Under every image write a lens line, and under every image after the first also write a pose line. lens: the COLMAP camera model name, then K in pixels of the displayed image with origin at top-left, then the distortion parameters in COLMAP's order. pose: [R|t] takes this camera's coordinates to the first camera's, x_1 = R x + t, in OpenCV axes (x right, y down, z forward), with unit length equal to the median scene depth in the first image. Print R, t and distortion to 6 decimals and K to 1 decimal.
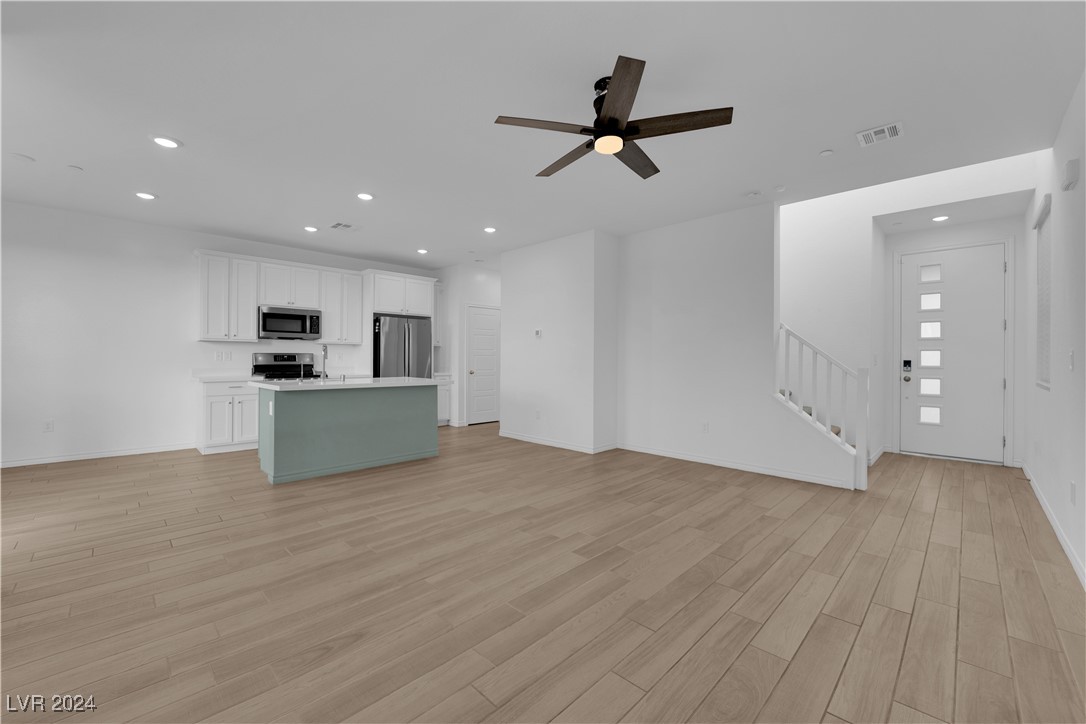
lens RADIAL K [[436.2, 0, 544.2], [0, 436.2, 356.8], [0, 0, 1]] dist [-0.011347, -0.003448]
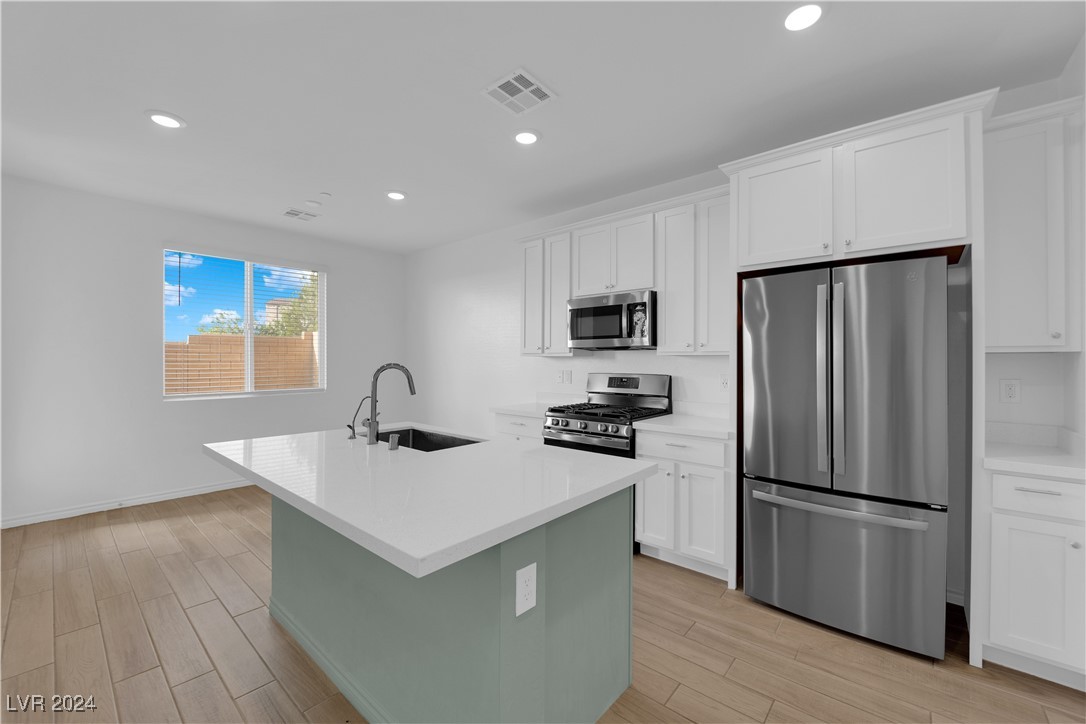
lens RADIAL K [[436.2, 0, 540.6], [0, 436.2, 358.8], [0, 0, 1]] dist [-0.011347, -0.003448]
pose [[0.058382, -0.010608, -0.998238, -0.025506], [-0.000149, 0.999943, -0.010635, -0.030050], [0.998294, 0.000770, 0.058377, 1.157156]]
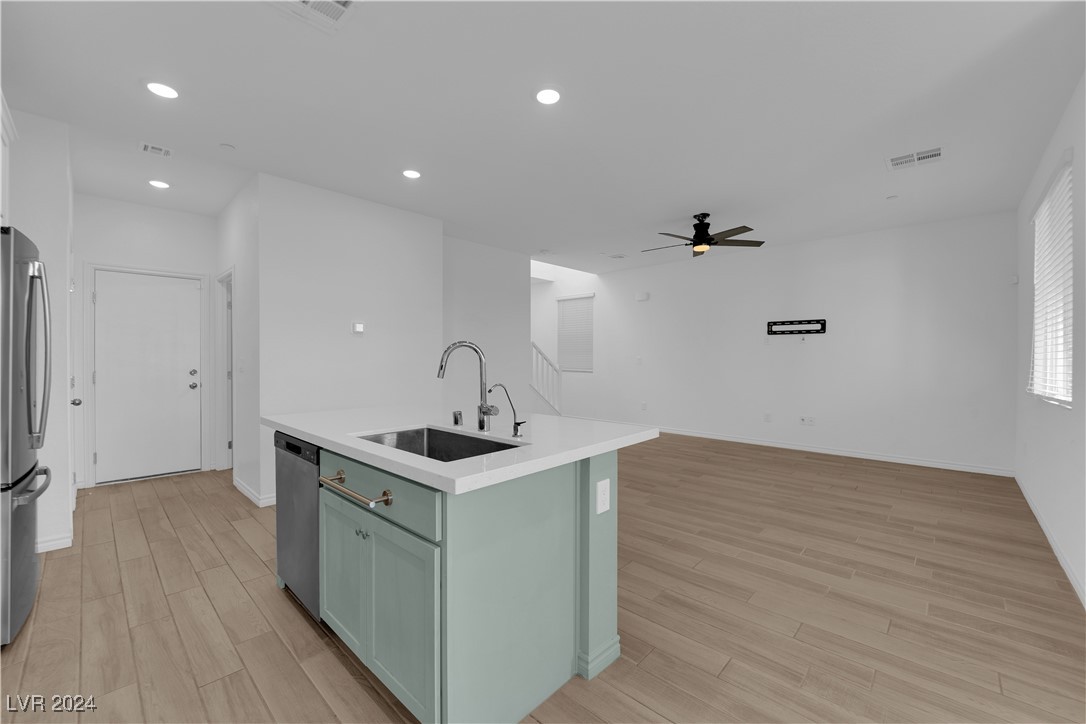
lens RADIAL K [[436.2, 0, 540.5], [0, 436.2, 354.6], [0, 0, 1]] dist [-0.011347, -0.003448]
pose [[-0.019345, -0.002726, 0.999809, -0.940829], [-0.006245, 0.999977, 0.002606, -0.019184], [-0.999793, -0.006193, -0.019361, 0.956826]]
